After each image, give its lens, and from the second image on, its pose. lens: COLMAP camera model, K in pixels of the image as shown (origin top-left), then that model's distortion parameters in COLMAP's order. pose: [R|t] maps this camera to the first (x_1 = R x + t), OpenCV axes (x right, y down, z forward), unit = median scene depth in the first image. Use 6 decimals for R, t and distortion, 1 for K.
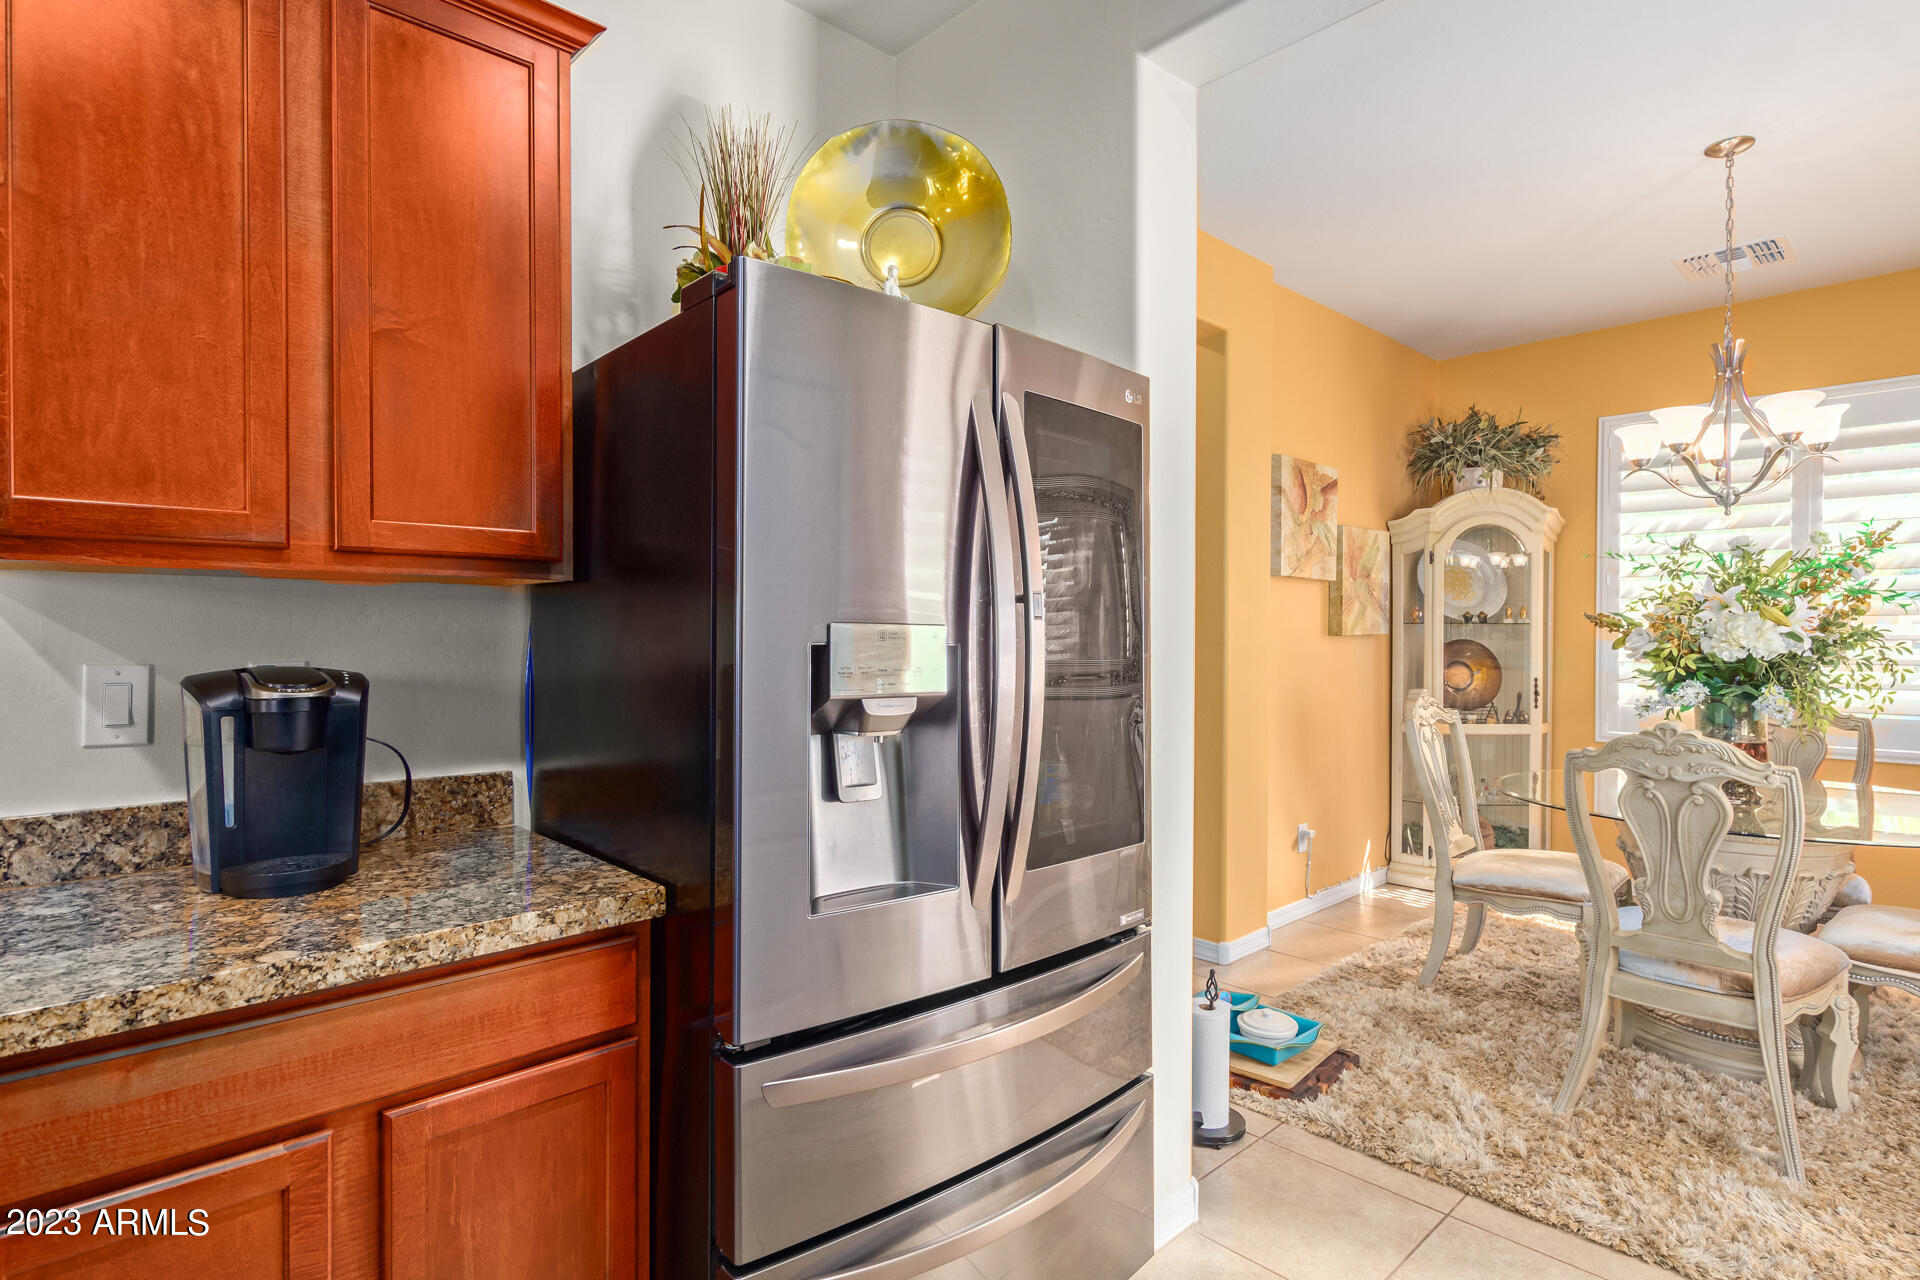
lens RADIAL K [[998.2, 0, 960.0], [0, 998.2, 640.0], [0, 0, 1]] dist [0.000693, 0.000040]
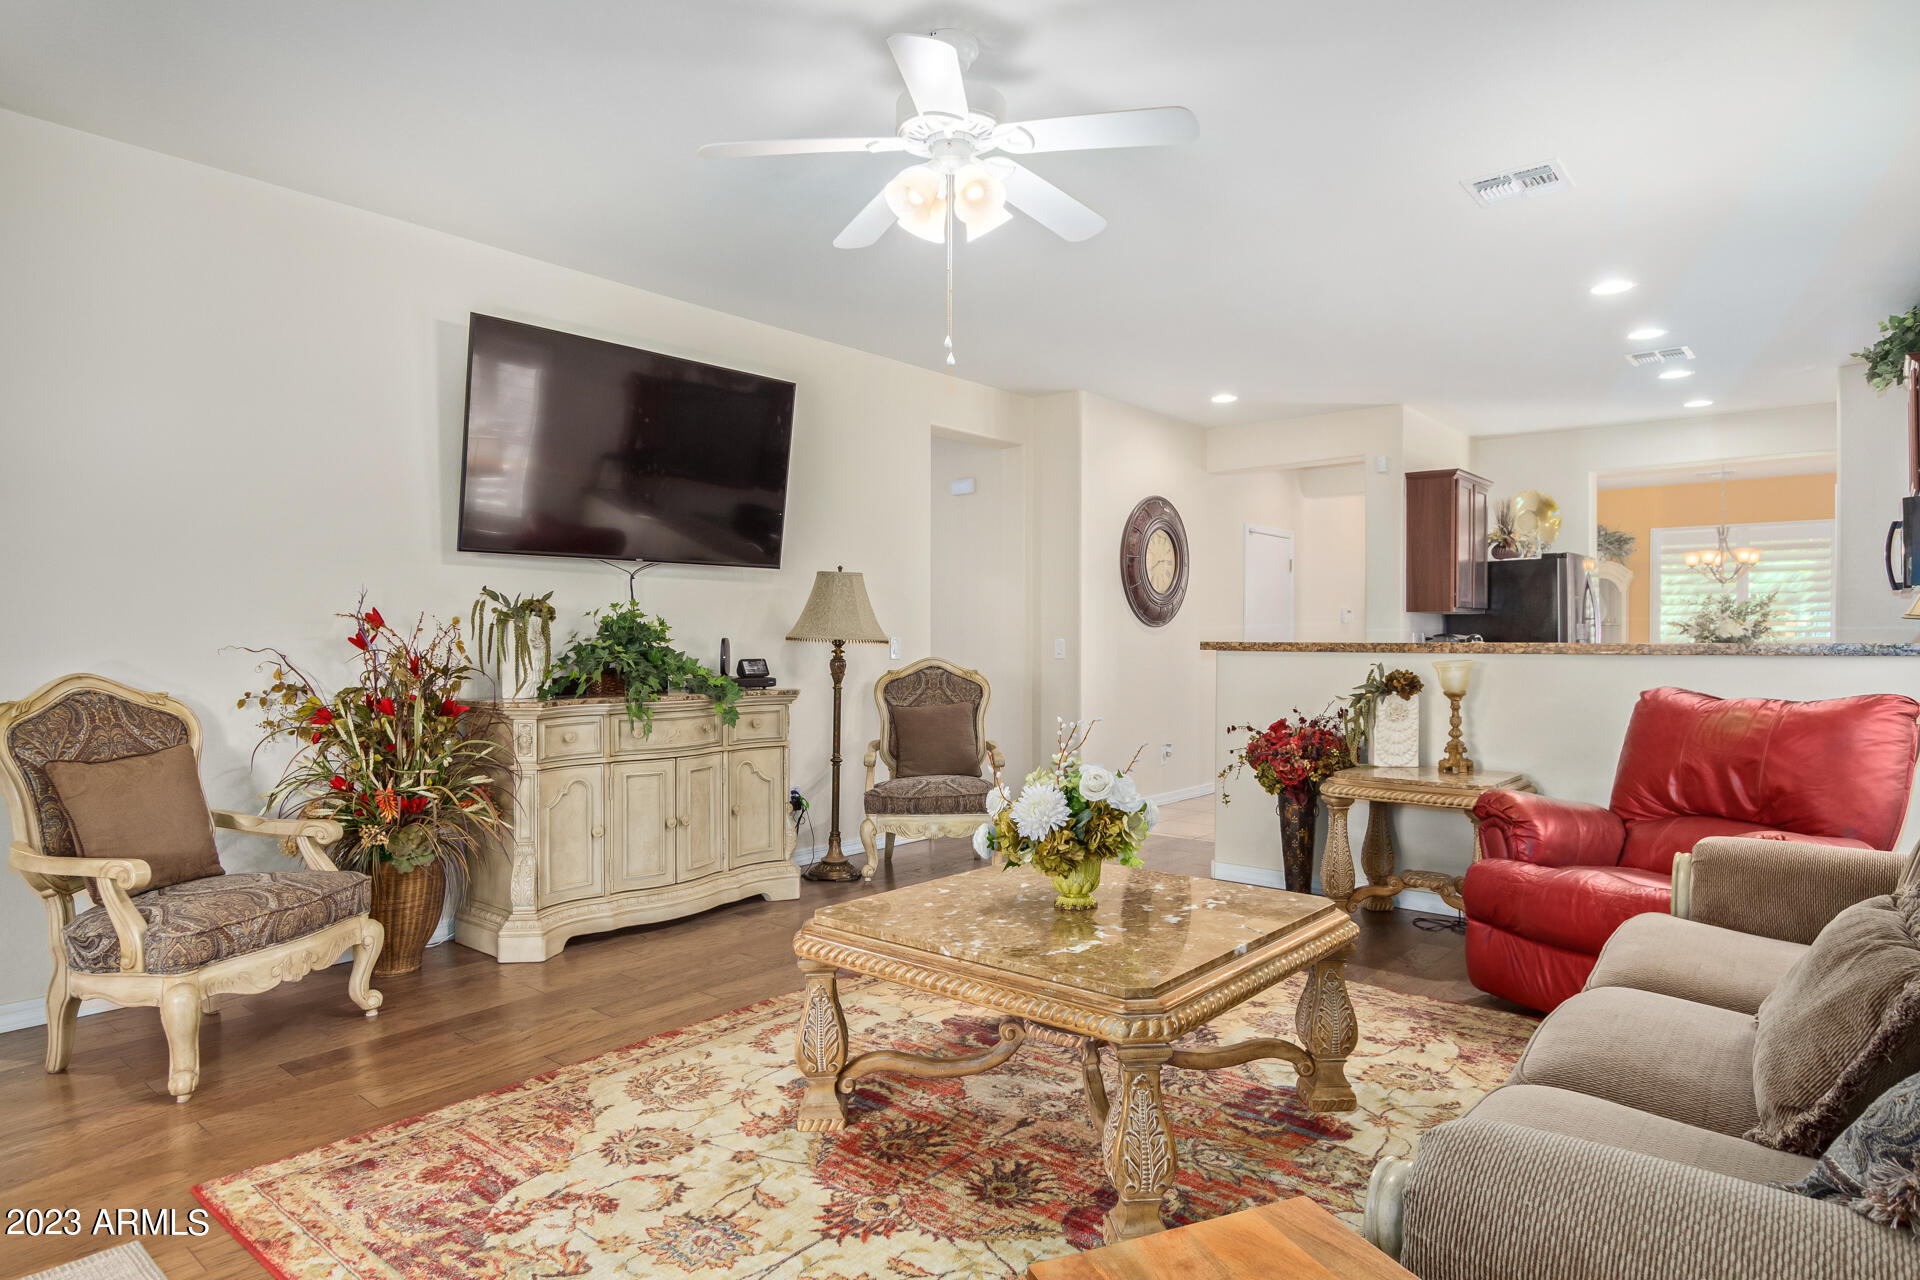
lens RADIAL K [[1130.2, 0, 960.0], [0, 1130.2, 640.0], [0, 0, 1]] dist [0.001245, 0.000270]
pose [[0.992089, -0.001206, 0.125532, -1.776045], [0.001989, 0.999979, -0.006118, 0.041005], [-0.125522, 0.006319, 0.992071, -1.902745]]
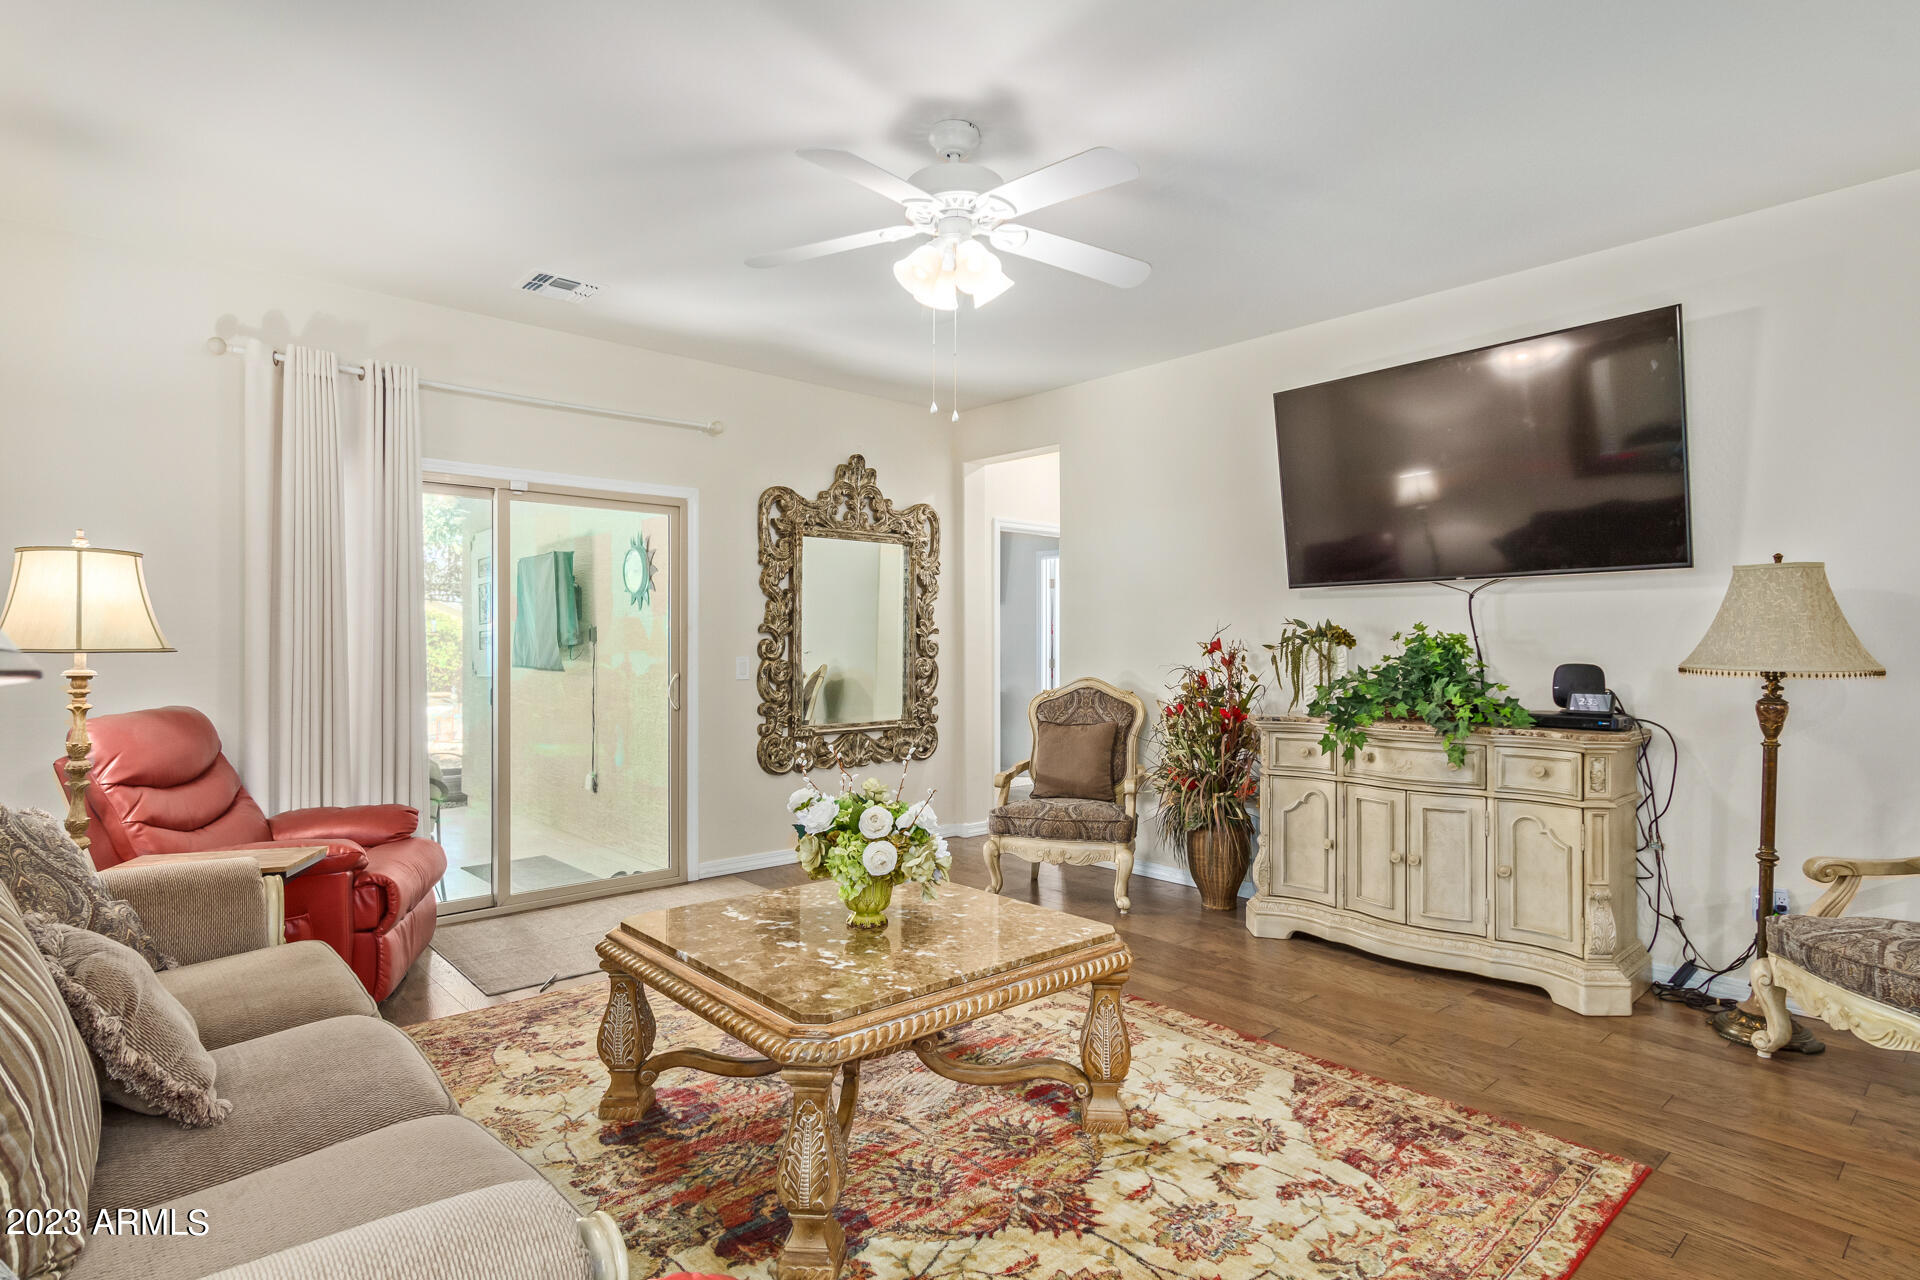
lens RADIAL K [[1003.4, 0, 960.0], [0, 1003.4, 640.0], [0, 0, 1]] dist [0.001728, 0.000176]
pose [[-0.027124, -0.007204, -0.999606, 3.863208], [-0.007382, 0.999948, -0.007006, -0.107799], [0.999605, 0.007189, -0.027176, 3.365108]]
